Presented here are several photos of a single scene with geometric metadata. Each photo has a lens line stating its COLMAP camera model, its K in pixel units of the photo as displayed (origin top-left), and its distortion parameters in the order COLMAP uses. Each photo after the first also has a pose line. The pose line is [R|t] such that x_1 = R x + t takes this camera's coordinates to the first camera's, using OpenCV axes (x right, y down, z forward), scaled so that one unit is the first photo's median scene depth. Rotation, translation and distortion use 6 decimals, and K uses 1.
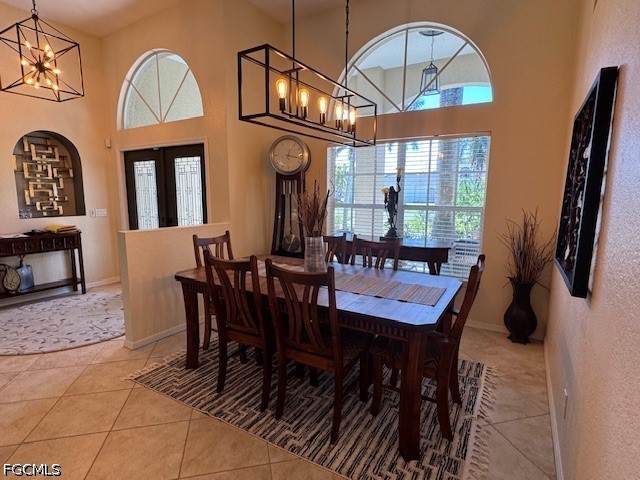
lens RADIAL K [[335.9, 0, 315.2], [0, 335.9, 240.1], [0, 0, 1]] dist [-0.005719, -0.000060]
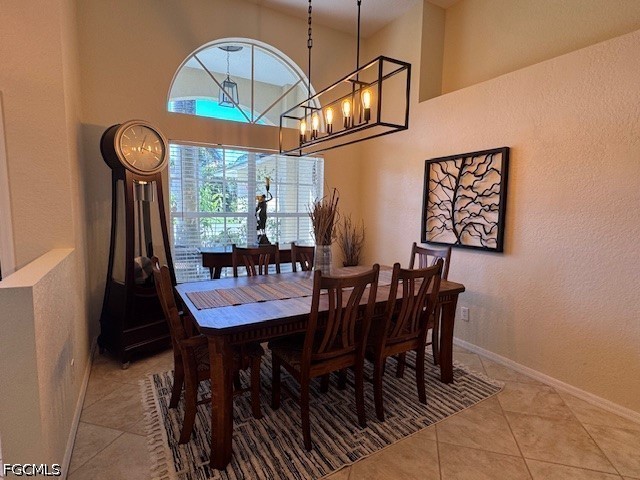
lens RADIAL K [[335.9, 0, 315.3], [0, 335.9, 242.2], [0, 0, 1]] dist [-0.005719, -0.000060]
pose [[0.484330, -0.090857, 0.870155, -0.700702], [0.105453, 0.993404, 0.045031, -0.051788], [-0.868507, 0.069950, 0.490717, 0.422974]]
